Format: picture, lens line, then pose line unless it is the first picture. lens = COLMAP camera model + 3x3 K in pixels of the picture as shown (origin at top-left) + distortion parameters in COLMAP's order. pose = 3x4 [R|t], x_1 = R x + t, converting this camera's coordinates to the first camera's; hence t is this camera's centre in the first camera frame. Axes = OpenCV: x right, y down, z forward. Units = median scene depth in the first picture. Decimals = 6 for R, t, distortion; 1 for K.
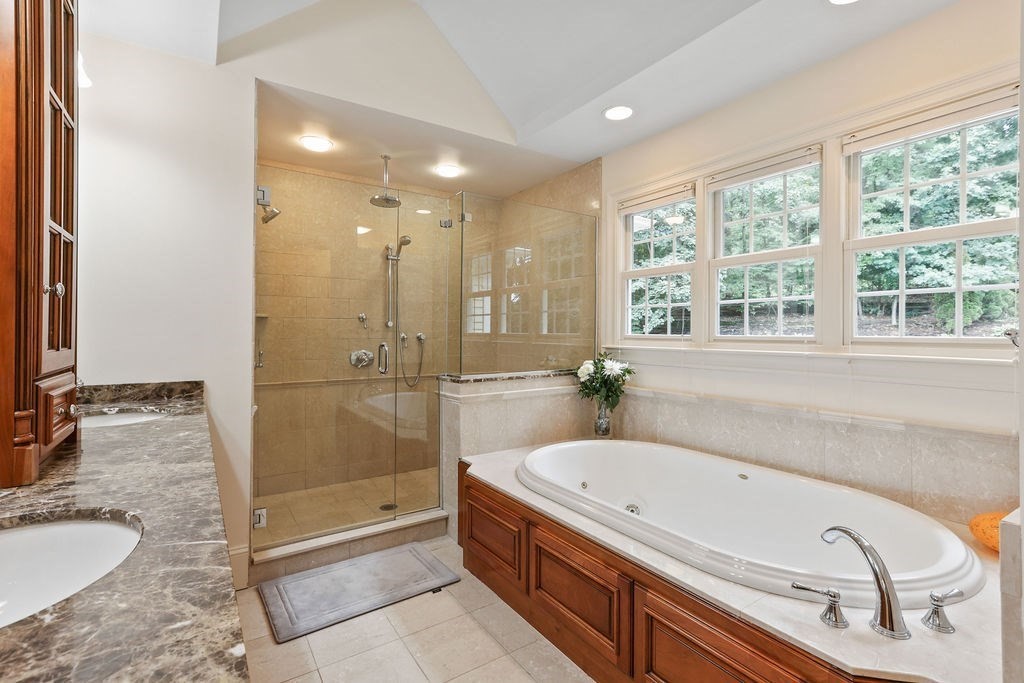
lens RADIAL K [[466.6, 0, 512.0], [0, 466.6, 341.5], [0, 0, 1]] dist [-0.001472, -0.000296]
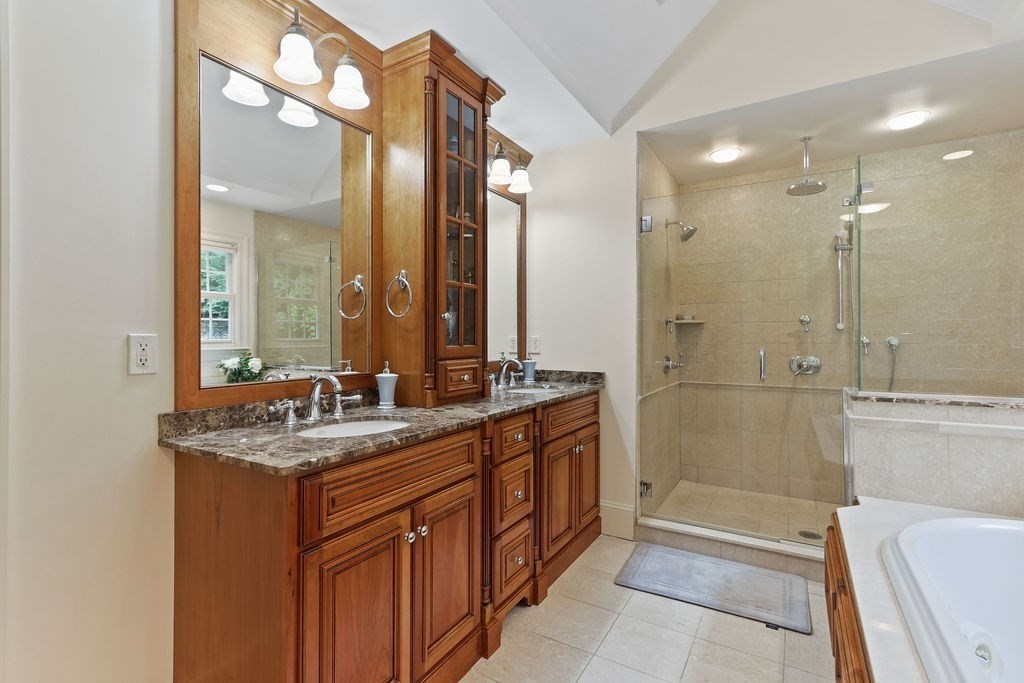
lens RADIAL K [[471.4, 0, 513.9], [0, 471.4, 344.7], [0, 0, 1]] dist [-0.002757, -0.000569]
pose [[0.426112, 0.012347, -0.904586, 0.344406], [-0.014356, 0.999873, 0.006885, -0.001508], [0.904556, 0.010053, 0.426235, 0.133375]]
